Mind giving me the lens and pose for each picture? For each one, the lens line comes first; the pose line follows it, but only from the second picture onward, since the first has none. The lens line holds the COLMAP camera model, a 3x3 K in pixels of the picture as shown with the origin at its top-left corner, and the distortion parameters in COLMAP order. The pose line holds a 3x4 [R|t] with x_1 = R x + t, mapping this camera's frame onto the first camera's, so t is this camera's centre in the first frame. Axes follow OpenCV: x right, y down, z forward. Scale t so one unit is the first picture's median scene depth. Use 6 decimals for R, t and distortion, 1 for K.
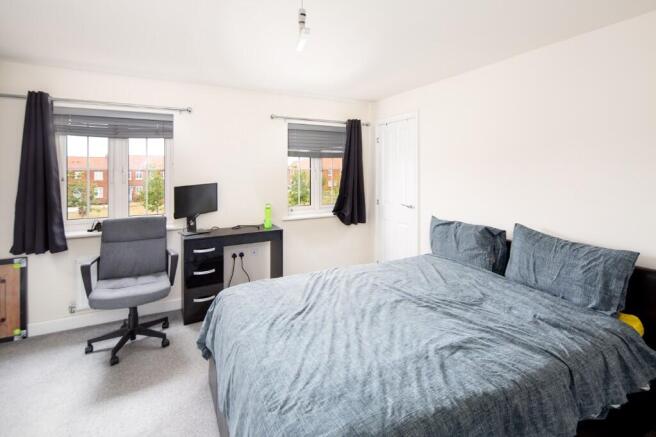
lens RADIAL K [[320.4, 0, 340.6], [0, 320.4, 169.8], [0, 0, 1]] dist [-0.000801, -0.000466]
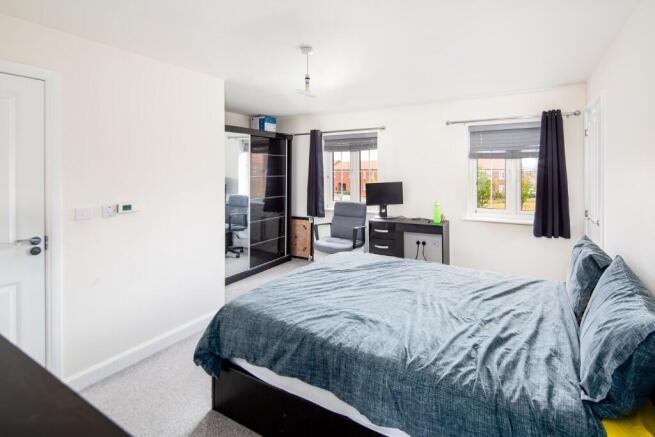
lens RADIAL K [[319.9, 0, 340.1], [0, 319.9, 169.8], [0, 0, 1]] dist [-0.000801, -0.000466]
pose [[0.521724, -0.001704, -0.853113, 0.587269], [0.003270, 0.999995, 0.000003, -0.007502], [0.853108, -0.002791, 0.521726, 0.126863]]
